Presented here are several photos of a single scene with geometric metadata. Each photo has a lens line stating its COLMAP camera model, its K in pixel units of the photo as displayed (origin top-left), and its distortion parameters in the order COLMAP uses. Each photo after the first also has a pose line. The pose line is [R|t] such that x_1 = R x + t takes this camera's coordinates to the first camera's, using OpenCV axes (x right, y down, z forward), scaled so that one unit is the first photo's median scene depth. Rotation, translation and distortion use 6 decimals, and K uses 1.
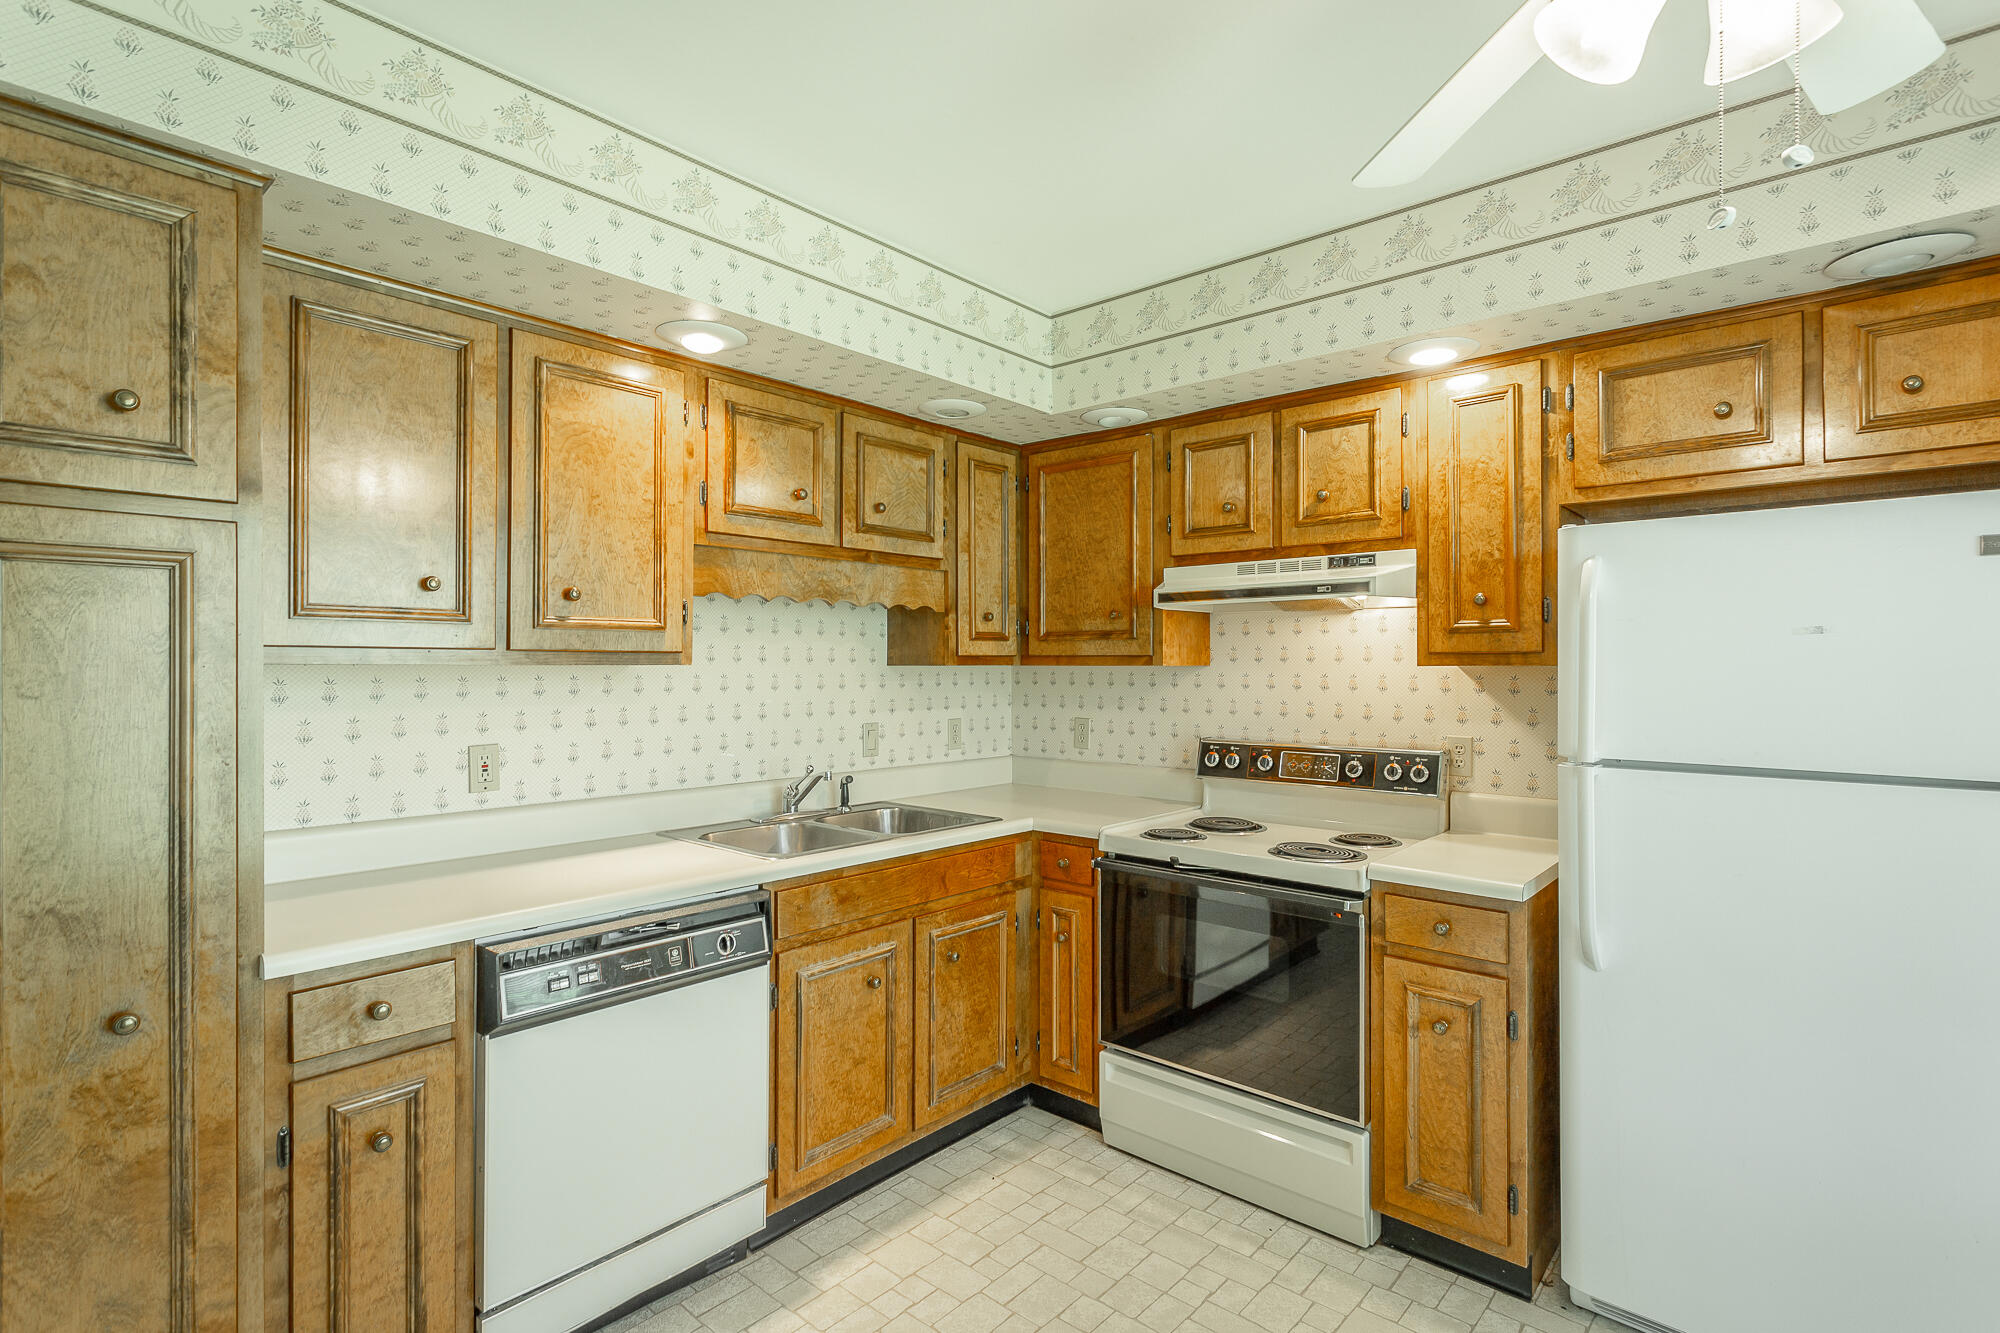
lens RADIAL K [[924.8, 0, 1002.5], [0, 924.8, 663.6], [0, 0, 1]] dist [-0.001398, 0.000272]
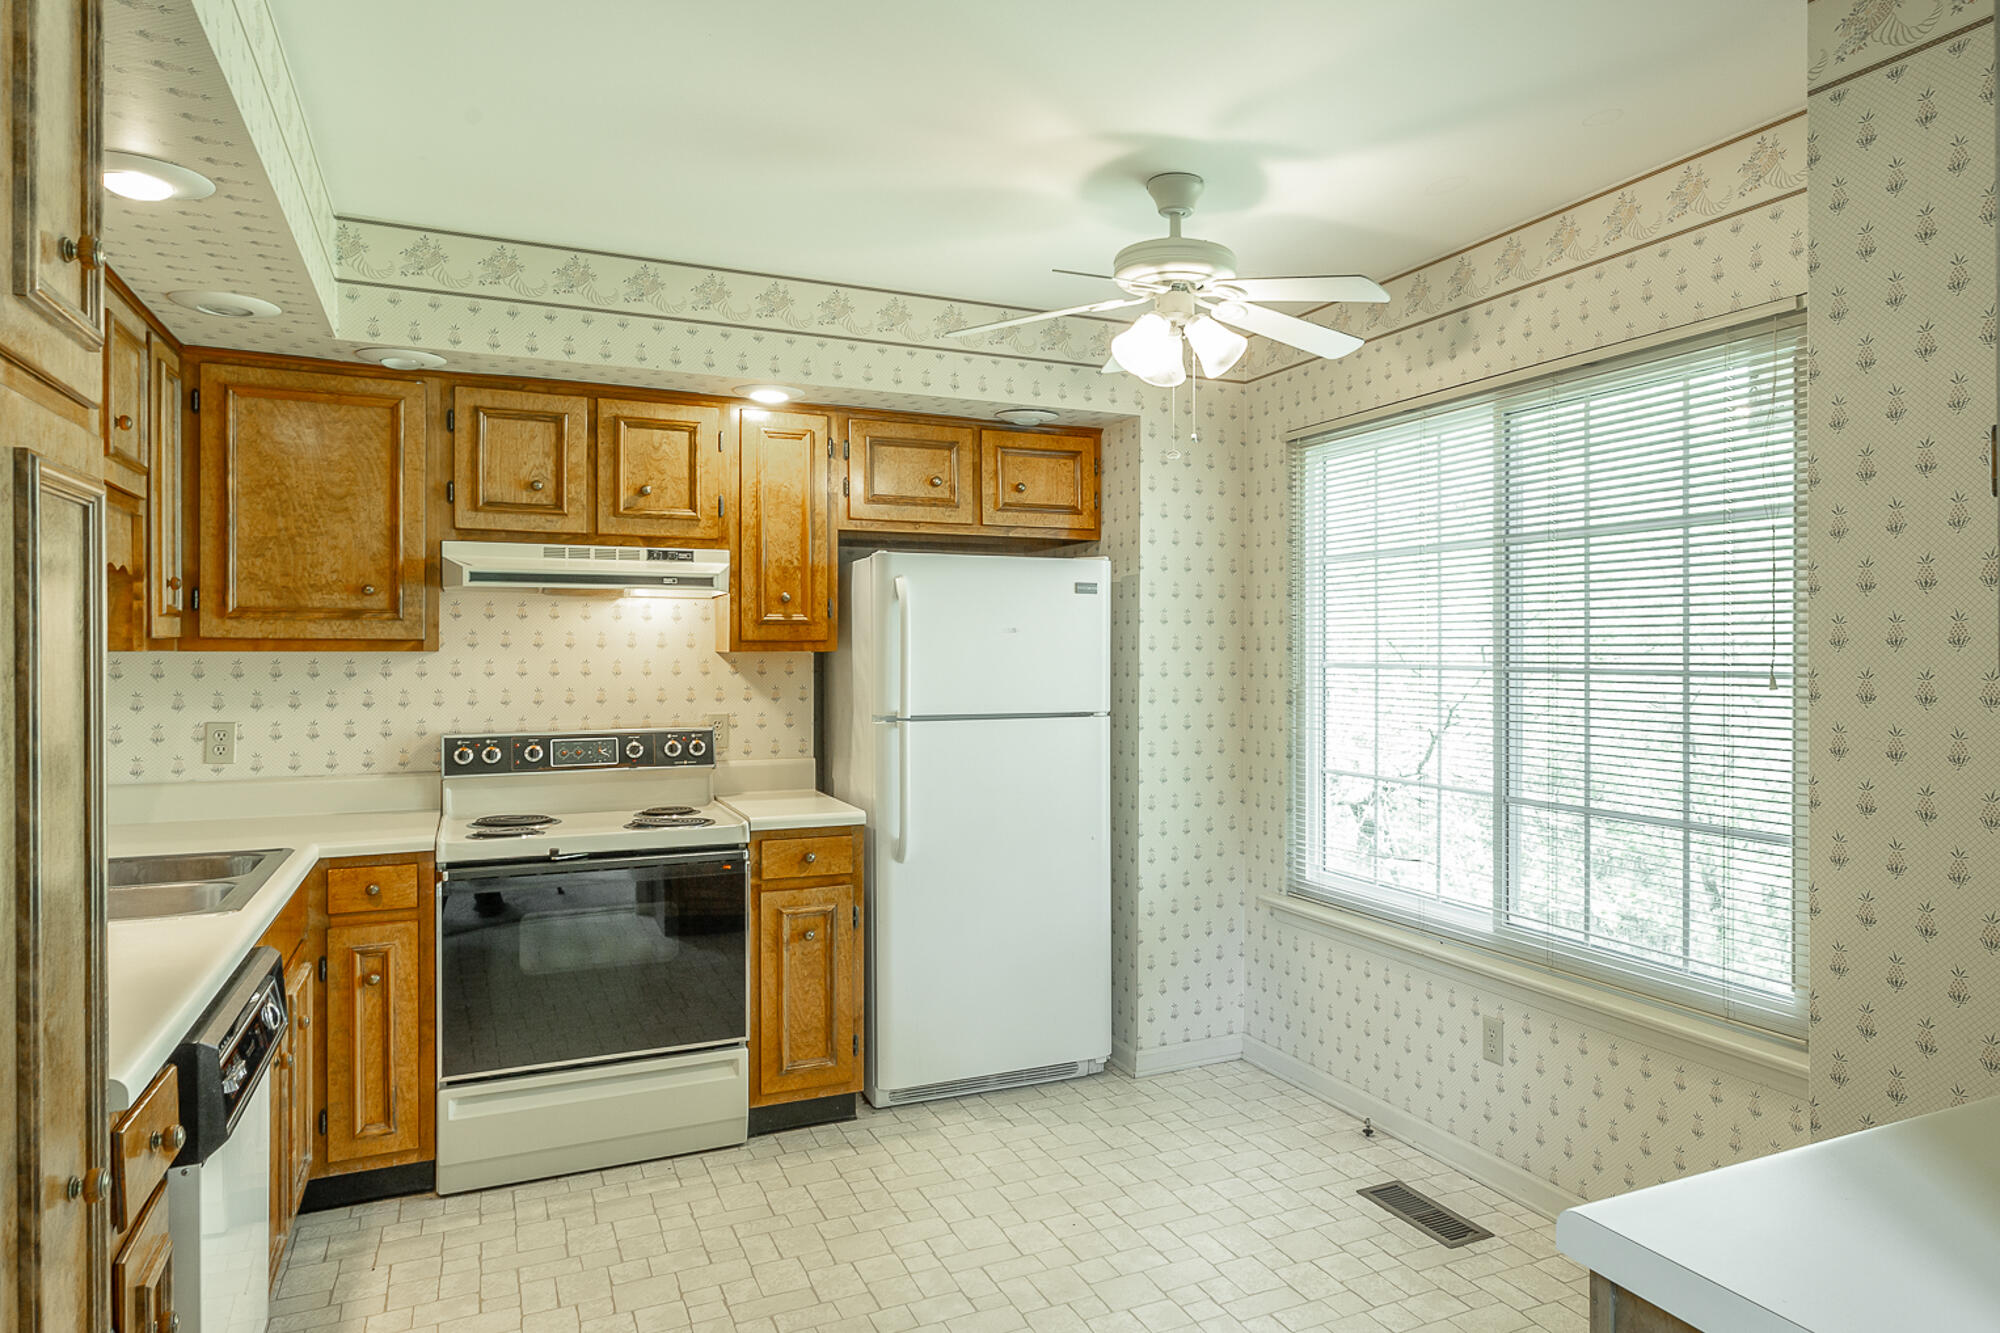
lens RADIAL K [[1192.9, 0, 1004.5], [0, 1192.9, 664.4], [0, 0, 1]] dist [0.000110, 0.000941]
pose [[0.454599, -0.009963, 0.890641, -0.662380], [-0.001569, 0.999927, 0.011986, 0.000030], [-0.890695, -0.006846, 0.454550, 0.010841]]
